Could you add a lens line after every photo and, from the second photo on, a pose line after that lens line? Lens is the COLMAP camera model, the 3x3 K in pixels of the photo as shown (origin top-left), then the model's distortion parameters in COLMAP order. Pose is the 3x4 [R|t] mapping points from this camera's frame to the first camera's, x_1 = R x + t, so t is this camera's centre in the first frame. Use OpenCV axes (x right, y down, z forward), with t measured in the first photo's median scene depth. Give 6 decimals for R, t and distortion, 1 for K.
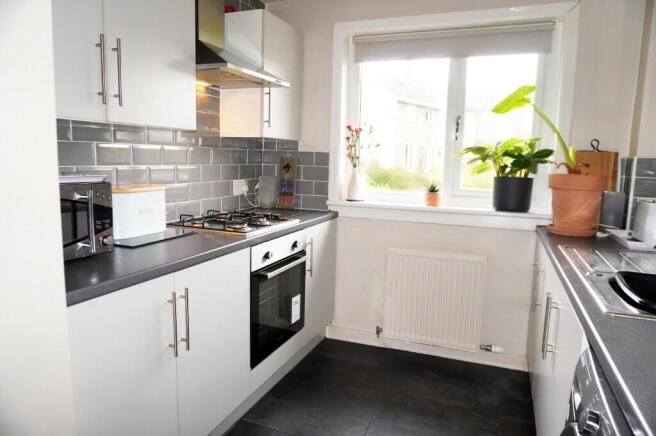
lens RADIAL K [[438.4, 0, 326.0], [0, 438.4, 216.8], [0, 0, 1]] dist [-0.049068, 0.021728]
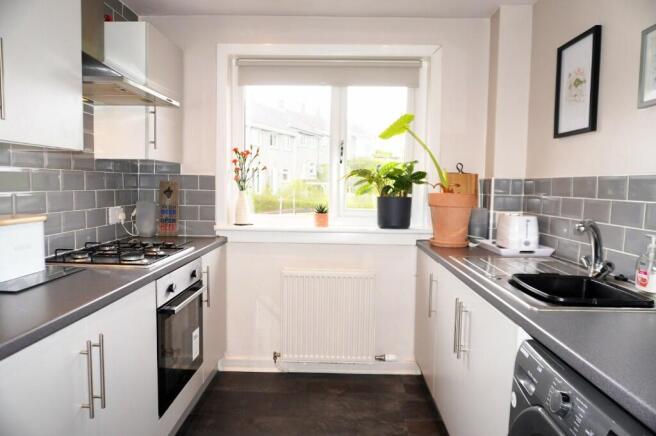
lens RADIAL K [[438.4, 0, 327.9], [0, 438.4, 217.4], [0, 0, 1]] dist [-0.049068, 0.021728]
pose [[0.937904, -0.035759, 0.345046, -0.111030], [0.053249, 0.997725, -0.041344, -0.003196], [-0.342783, 0.057150, 0.937675, 0.026100]]
